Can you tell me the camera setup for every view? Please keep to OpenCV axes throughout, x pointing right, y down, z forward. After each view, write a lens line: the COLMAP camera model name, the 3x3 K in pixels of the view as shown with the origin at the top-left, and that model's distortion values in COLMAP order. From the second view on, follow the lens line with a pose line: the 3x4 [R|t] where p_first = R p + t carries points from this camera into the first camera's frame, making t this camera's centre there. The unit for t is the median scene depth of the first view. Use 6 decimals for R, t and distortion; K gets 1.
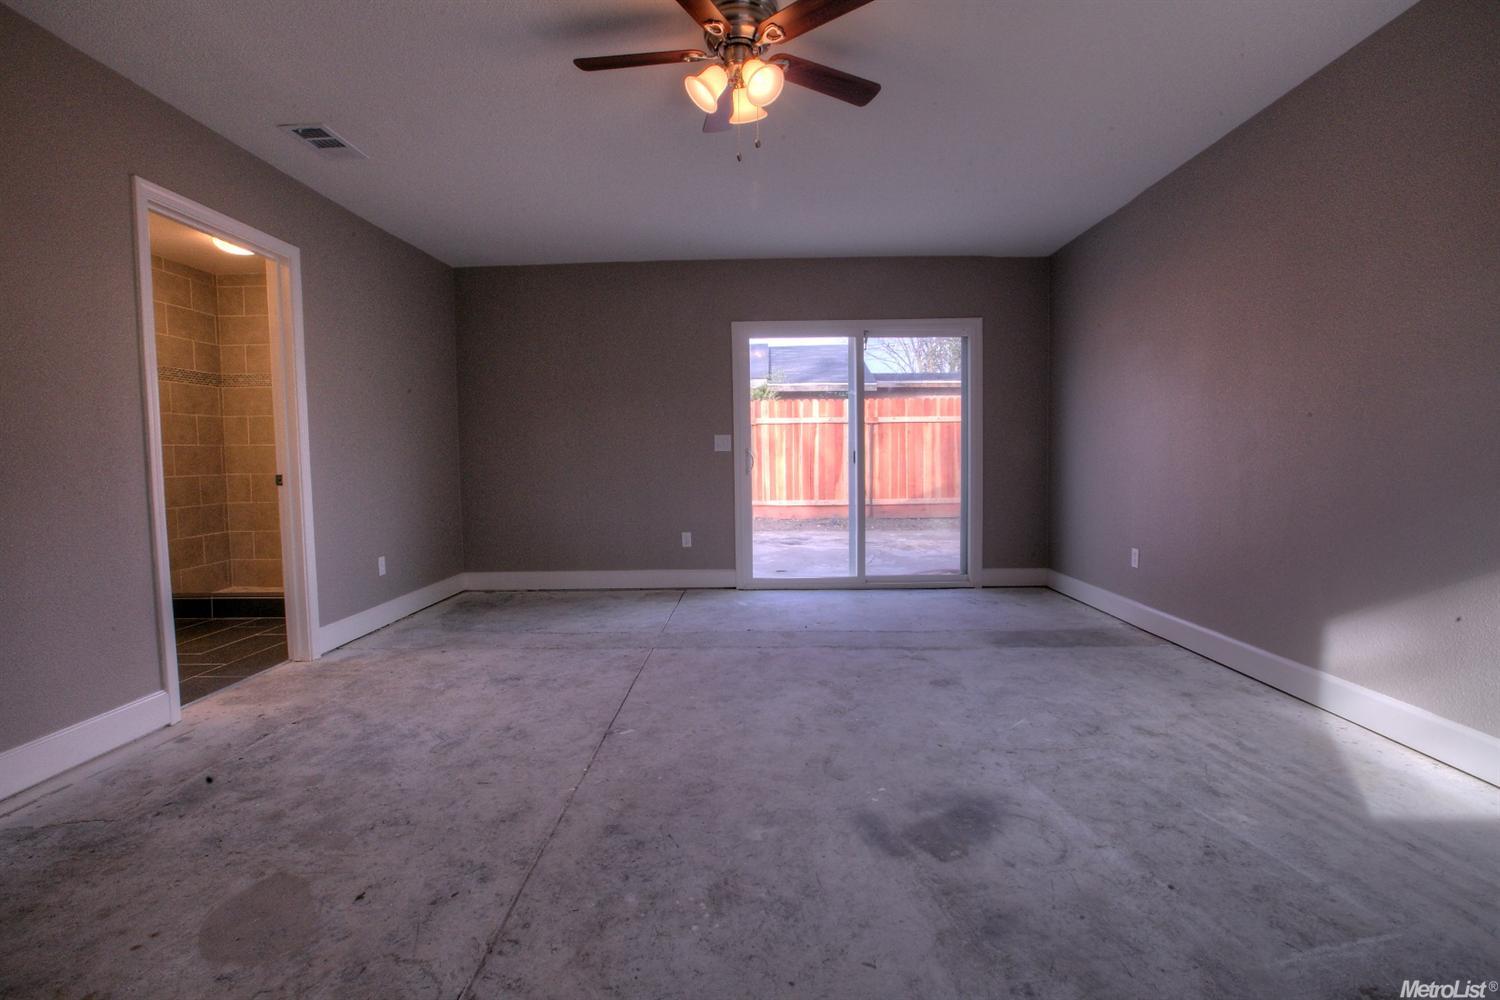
lens RADIAL K [[697.0, 0, 749.5], [0, 697.0, 496.1], [0, 0, 1]] dist [-0.033326, 0.008806]
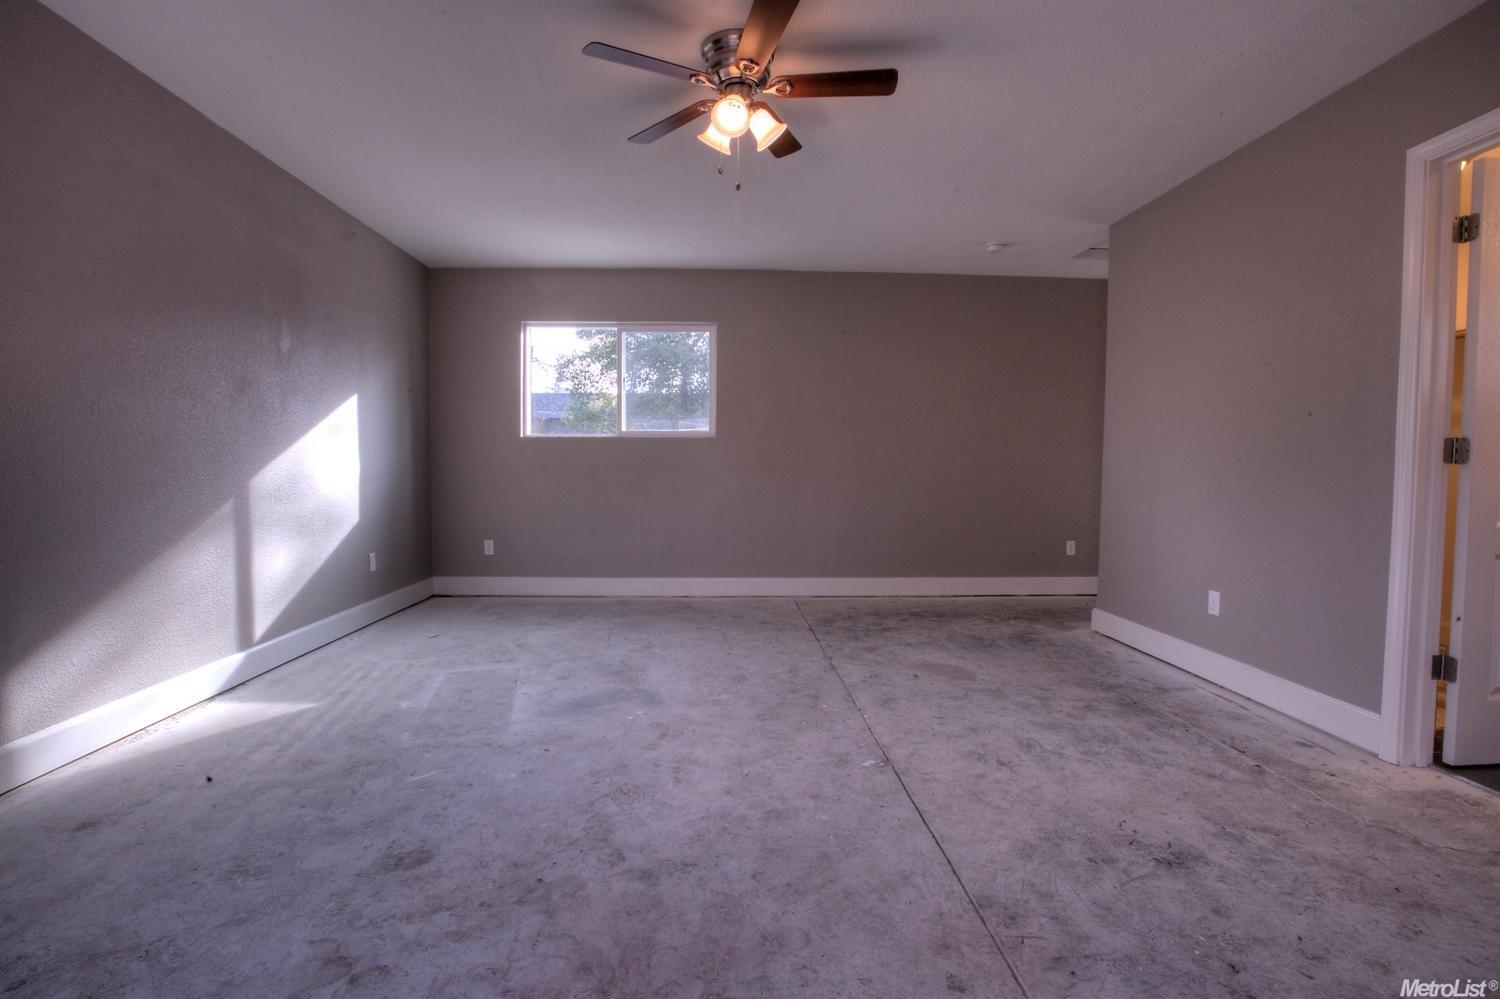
lens RADIAL K [[697.0, 0, 749.1], [0, 697.0, 502.2], [0, 0, 1]] dist [-0.033326, 0.008806]
pose [[-0.998232, 0.011076, -0.058398, 0.031623], [0.004559, 0.993858, 0.110572, -0.107531], [0.059264, 0.110110, -0.992151, 1.896041]]
